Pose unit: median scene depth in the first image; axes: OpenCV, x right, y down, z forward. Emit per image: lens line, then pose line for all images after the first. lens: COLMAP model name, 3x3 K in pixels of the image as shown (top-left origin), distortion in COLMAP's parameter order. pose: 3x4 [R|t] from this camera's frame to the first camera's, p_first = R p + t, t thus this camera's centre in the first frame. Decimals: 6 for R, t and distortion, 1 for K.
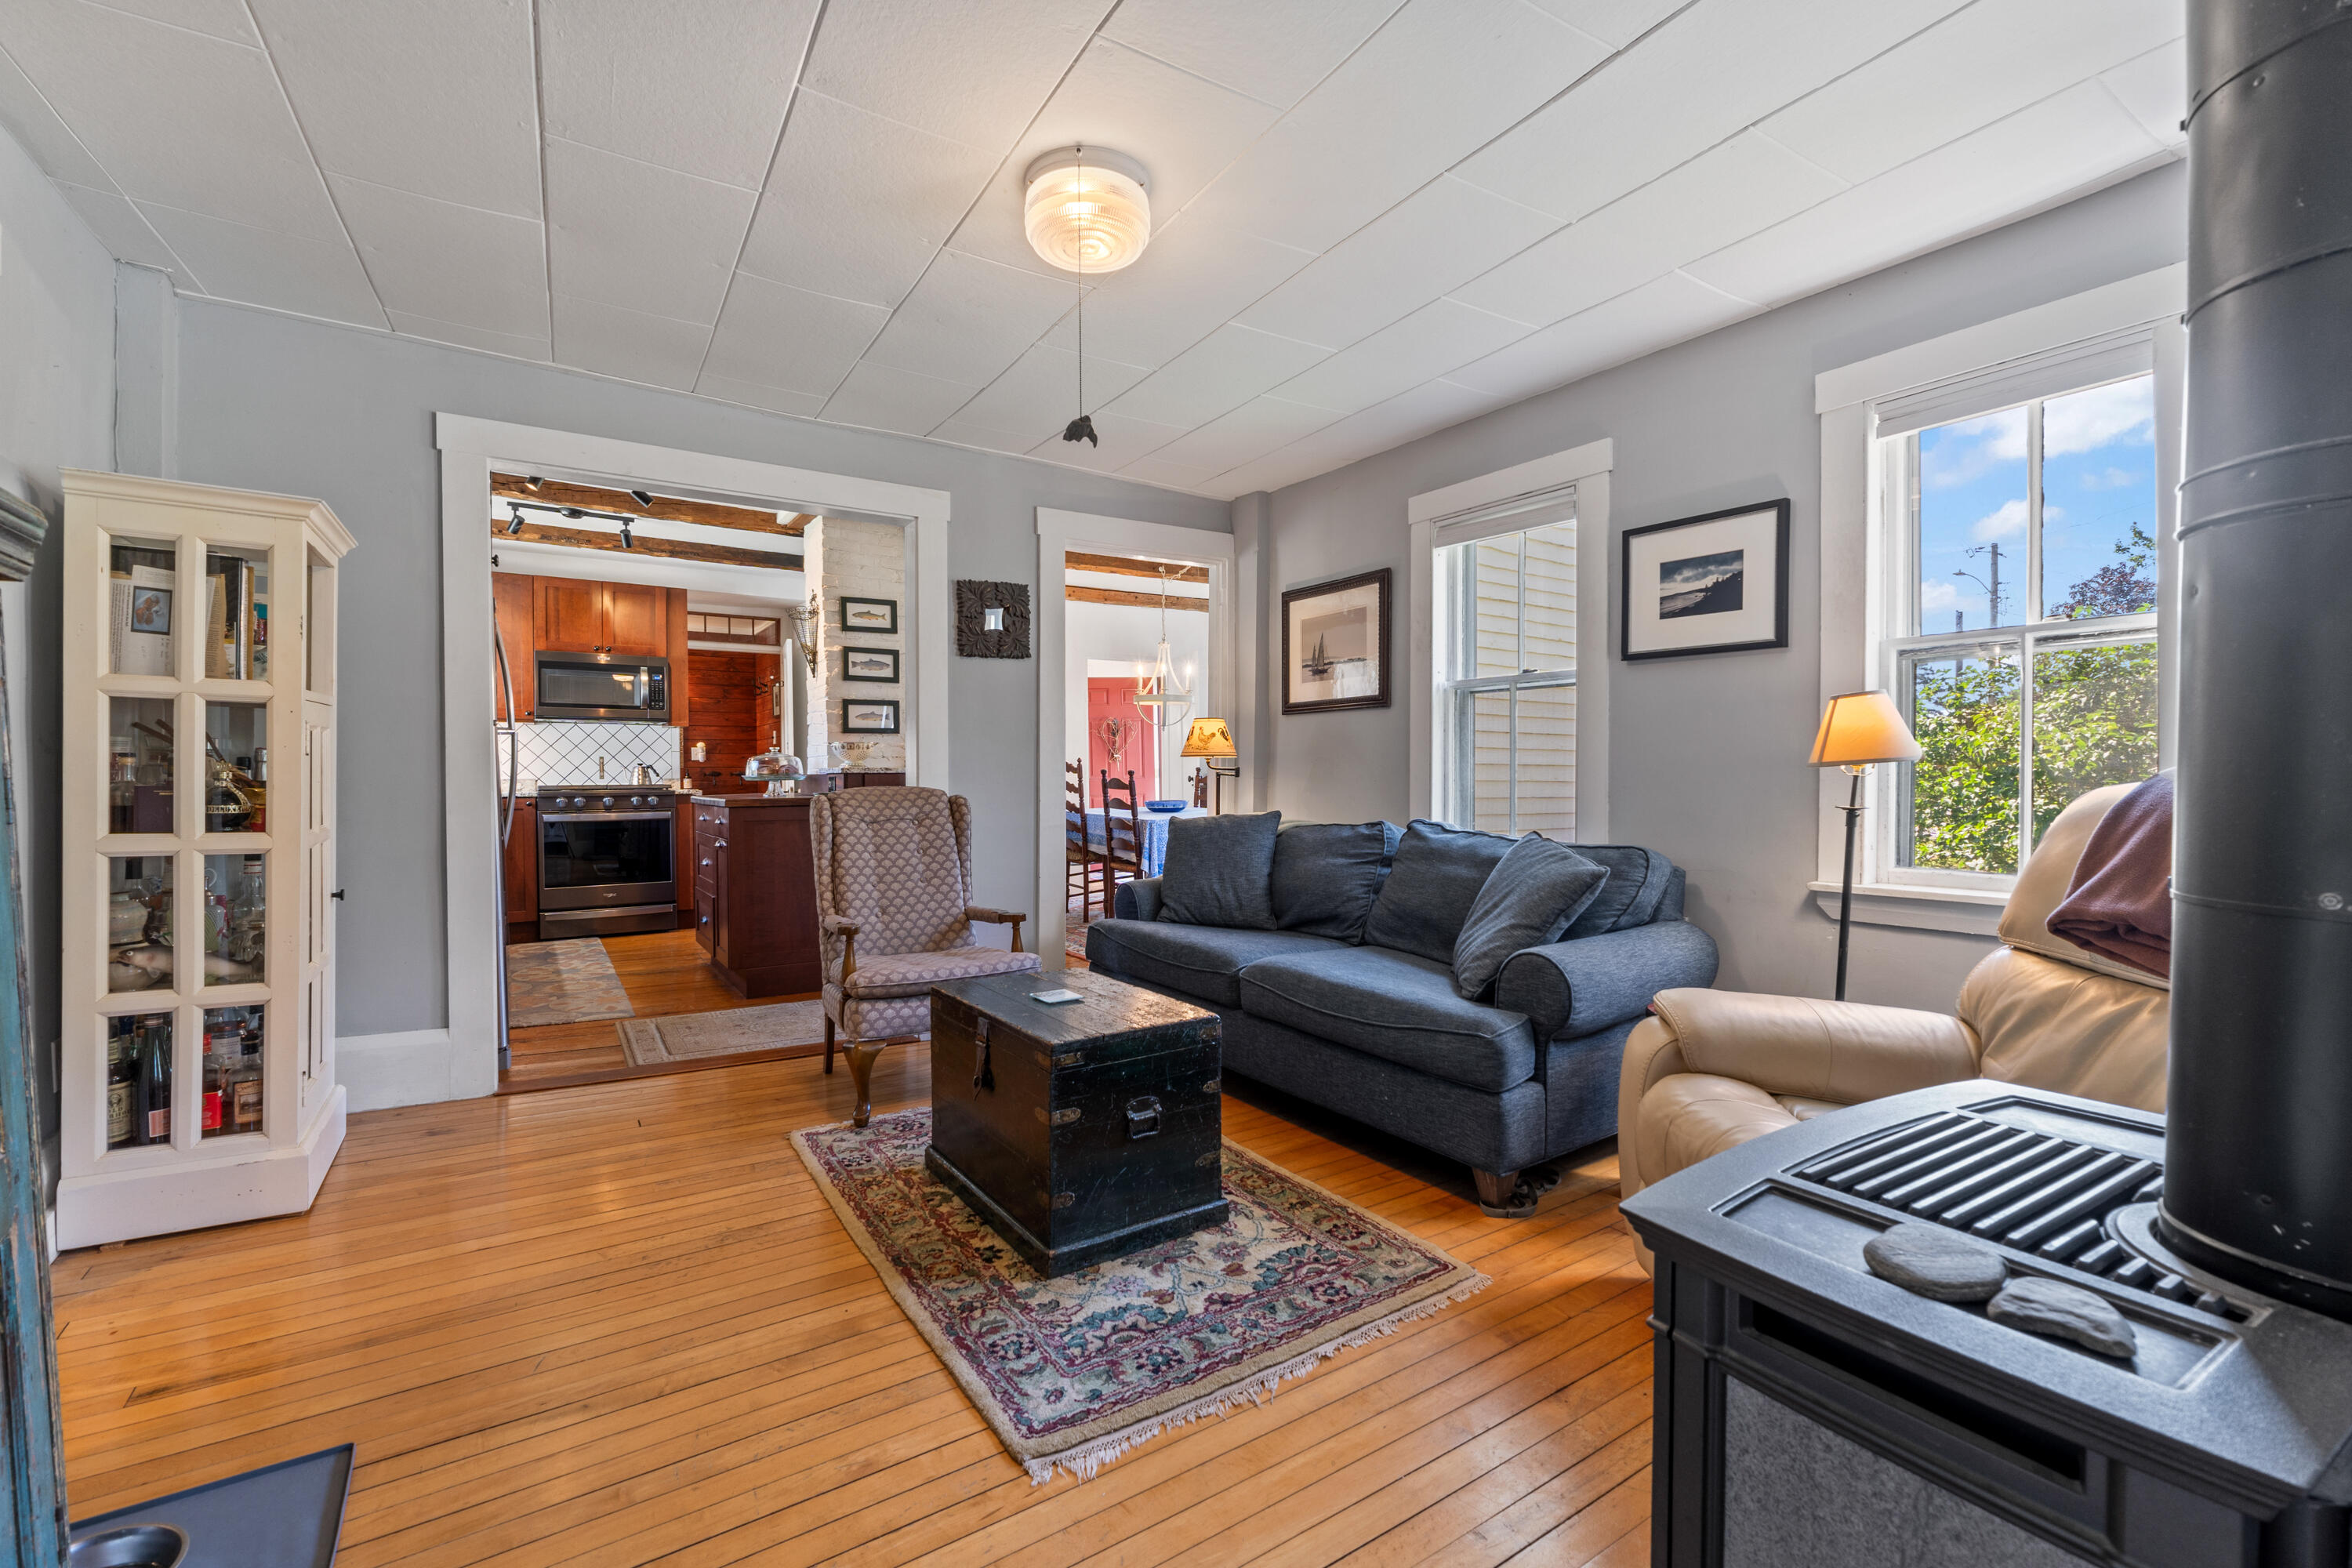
lens RADIAL K [[1007.0, 0, 1190.9], [0, 1007.0, 785.3], [0, 0, 1]] dist [-0.011186, -0.000182]
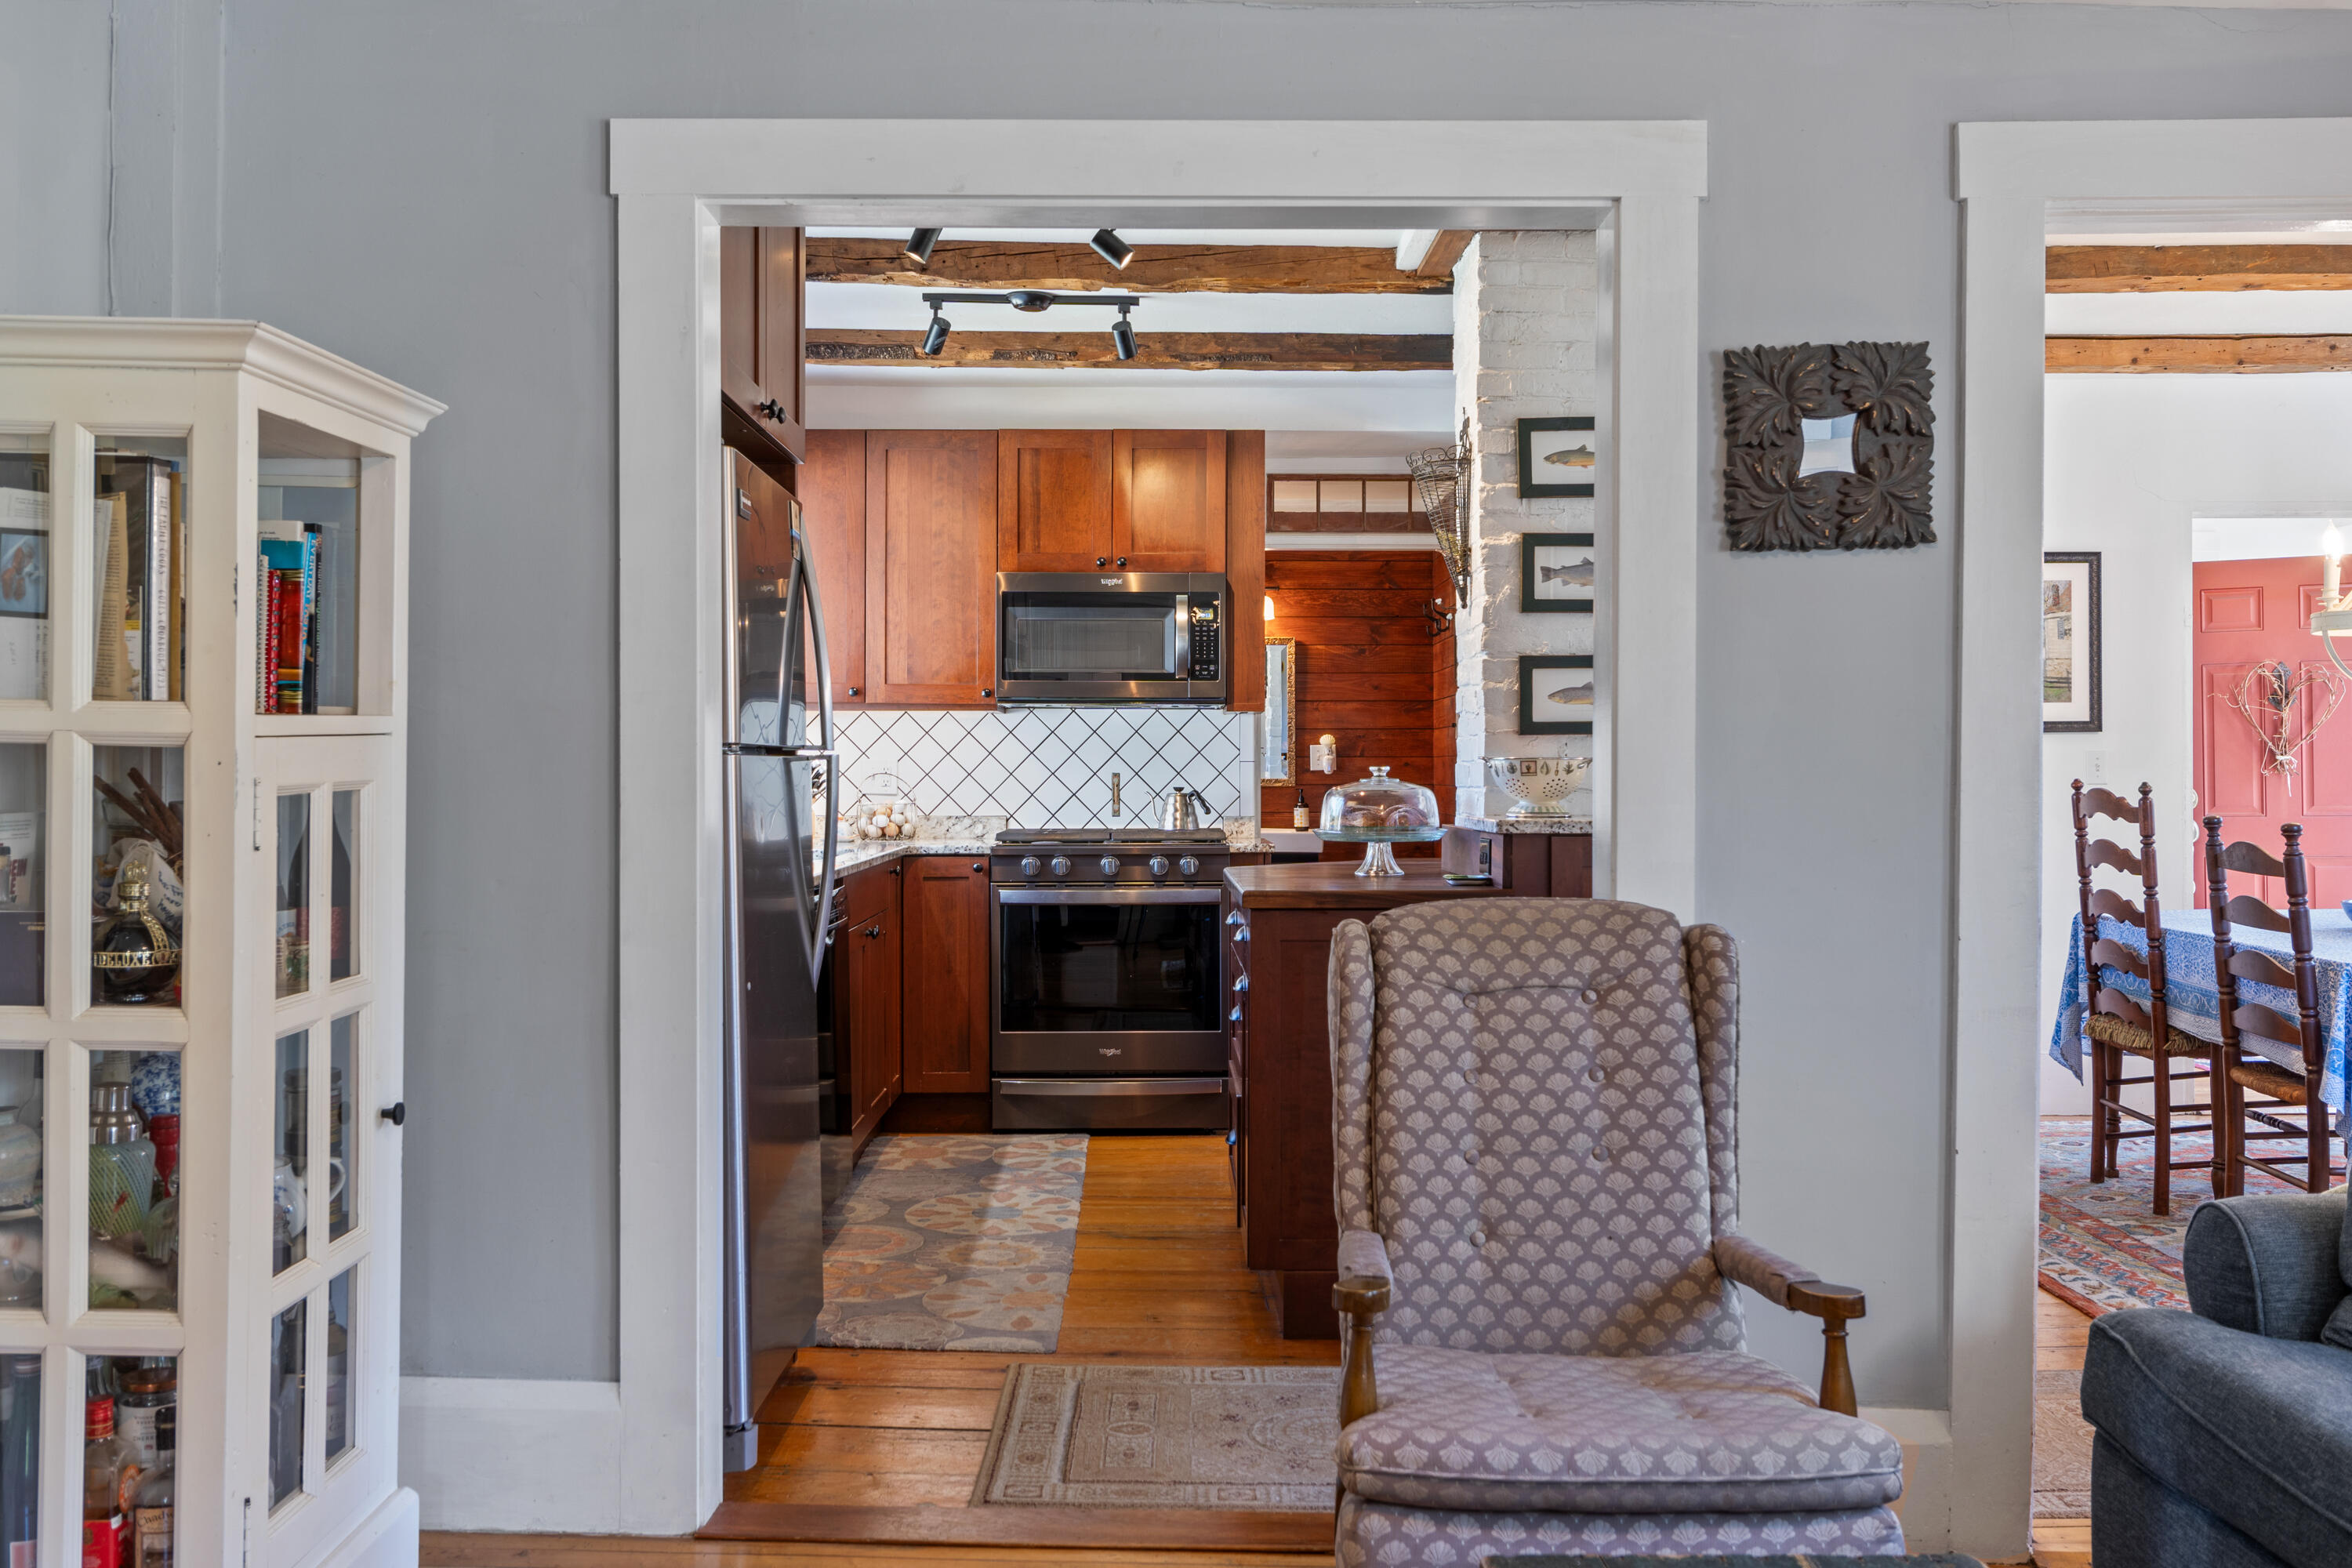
lens RADIAL K [[2040.7, 0, 1168.4], [0, 2040.7, 778.6], [0, 0, 1]] dist [-0.003397, 0.013192]
pose [[0.829935, 0.007048, -0.557816, 0.021404], [-0.009289, 0.999956, -0.001187, -0.037374], [0.557783, 0.006167, 0.829964, 0.231214]]
